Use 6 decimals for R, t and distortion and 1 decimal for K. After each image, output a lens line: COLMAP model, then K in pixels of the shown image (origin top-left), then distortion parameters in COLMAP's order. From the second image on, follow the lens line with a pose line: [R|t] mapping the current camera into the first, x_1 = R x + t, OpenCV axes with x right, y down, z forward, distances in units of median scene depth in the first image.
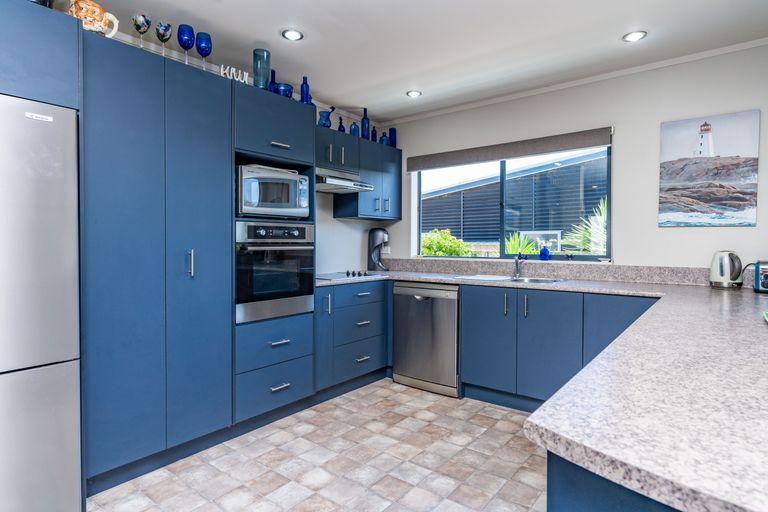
lens RADIAL K [[433.9, 0, 385.8], [0, 433.9, 250.6], [0, 0, 1]] dist [0.002553, 0.005344]
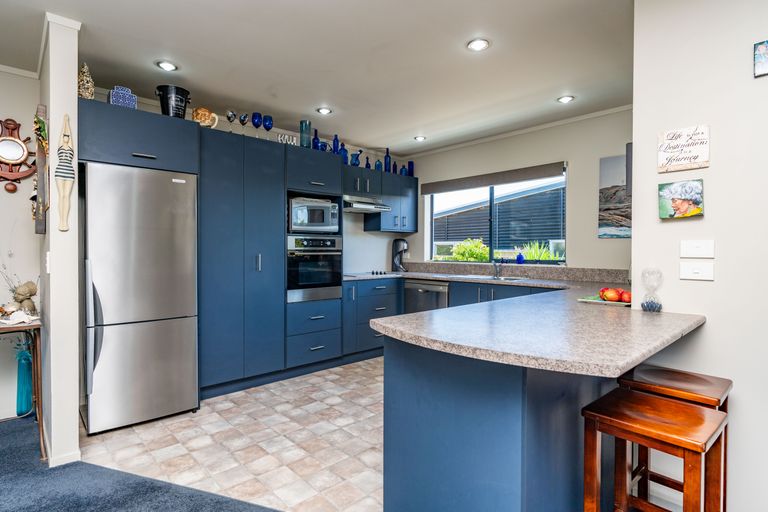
lens RADIAL K [[414.8, 0, 383.1], [0, 414.8, 257.0], [0, 0, 1]] dist [-0.002323, -0.000114]
pose [[0.987020, 0.003904, -0.160548, 0.191411], [-0.004081, 0.999991, -0.000768, 0.005524], [0.160544, 0.001414, 0.987028, -0.334100]]
